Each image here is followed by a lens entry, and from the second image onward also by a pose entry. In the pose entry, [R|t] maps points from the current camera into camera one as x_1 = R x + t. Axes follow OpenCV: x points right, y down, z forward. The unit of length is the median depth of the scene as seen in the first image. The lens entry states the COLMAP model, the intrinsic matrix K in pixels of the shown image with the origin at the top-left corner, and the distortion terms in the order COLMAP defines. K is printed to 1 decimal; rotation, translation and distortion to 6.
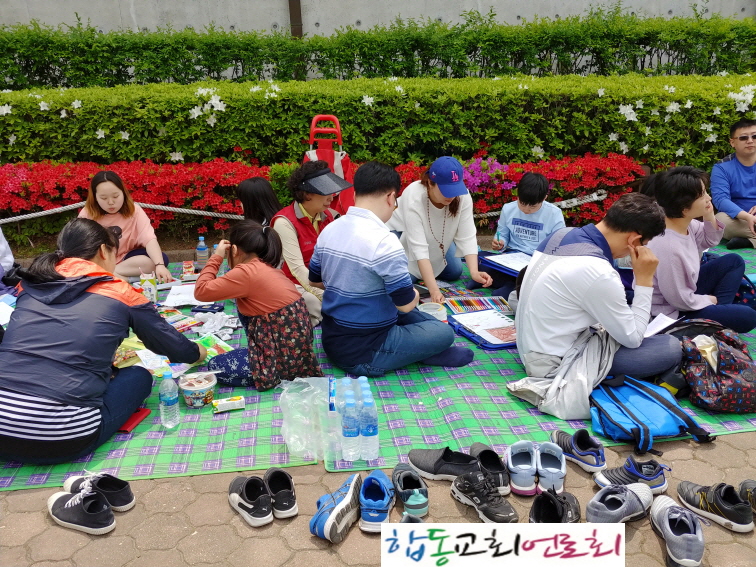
lens RADIAL K [[694.9, 0, 375.5], [0, 694.9, 298.3], [0, 0, 1]] dist [-0.003168, 0.006870]
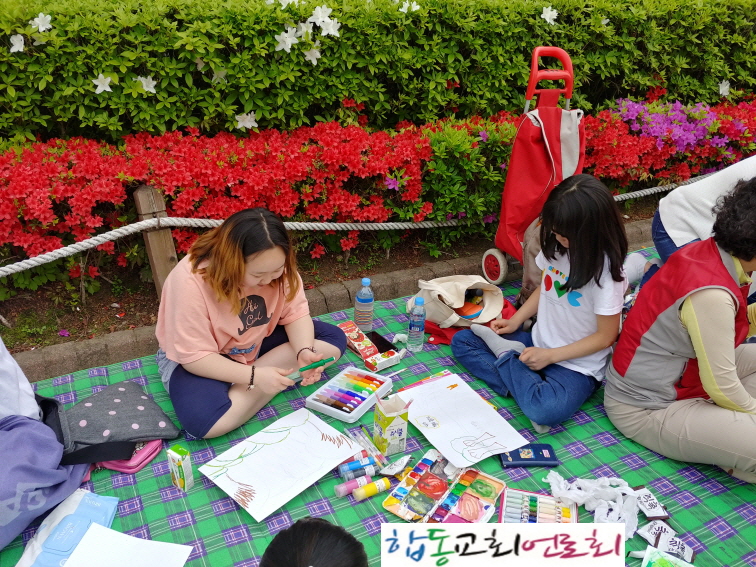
lens RADIAL K [[694.9, 0, 375.5], [0, 694.9, 298.3], [0, 0, 1]] dist [-0.003168, 0.006870]
pose [[0.950881, -0.115211, 0.287318, -0.368052], [0.070064, 0.984174, 0.162766, -0.149965], [-0.301524, -0.134641, 0.943904, 0.434290]]
